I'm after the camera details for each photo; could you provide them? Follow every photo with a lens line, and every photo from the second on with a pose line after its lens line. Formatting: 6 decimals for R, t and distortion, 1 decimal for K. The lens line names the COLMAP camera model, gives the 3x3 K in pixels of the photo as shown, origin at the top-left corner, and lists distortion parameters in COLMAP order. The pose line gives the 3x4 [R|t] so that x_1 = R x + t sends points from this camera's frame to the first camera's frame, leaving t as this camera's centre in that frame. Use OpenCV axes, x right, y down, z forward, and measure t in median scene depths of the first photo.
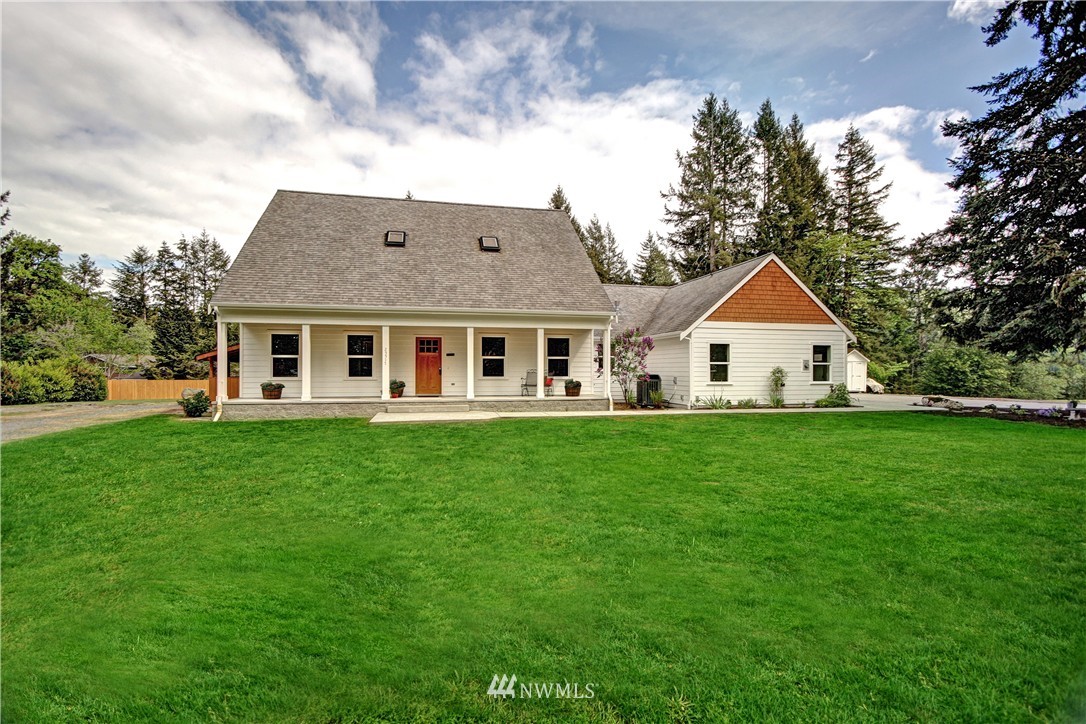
lens RADIAL K [[504.2, 0, 538.2], [0, 504.2, 365.7], [0, 0, 1]] dist [0.016429, -0.010512]
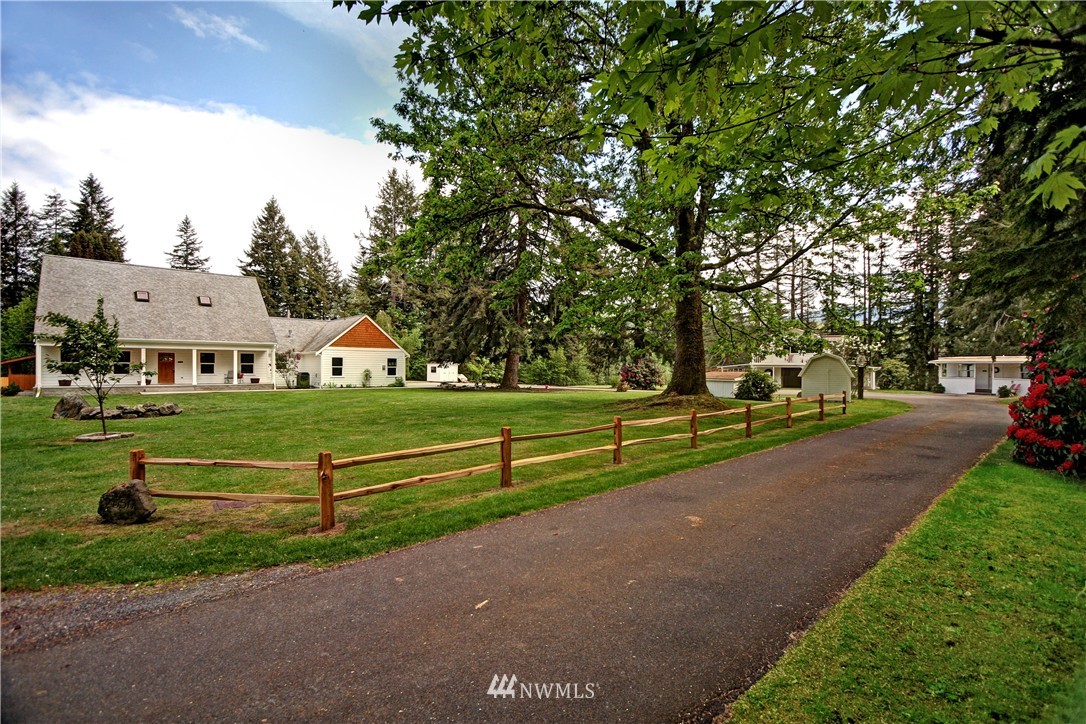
lens RADIAL K [[504.2, 0, 538.2], [0, 504.2, 365.7], [0, 0, 1]] dist [0.016429, -0.010512]
pose [[0.873952, 0.006731, 0.485965, 0.069459], [-0.009938, 0.999943, 0.004022, -0.026368], [-0.485910, -0.008344, 0.873969, -1.212065]]
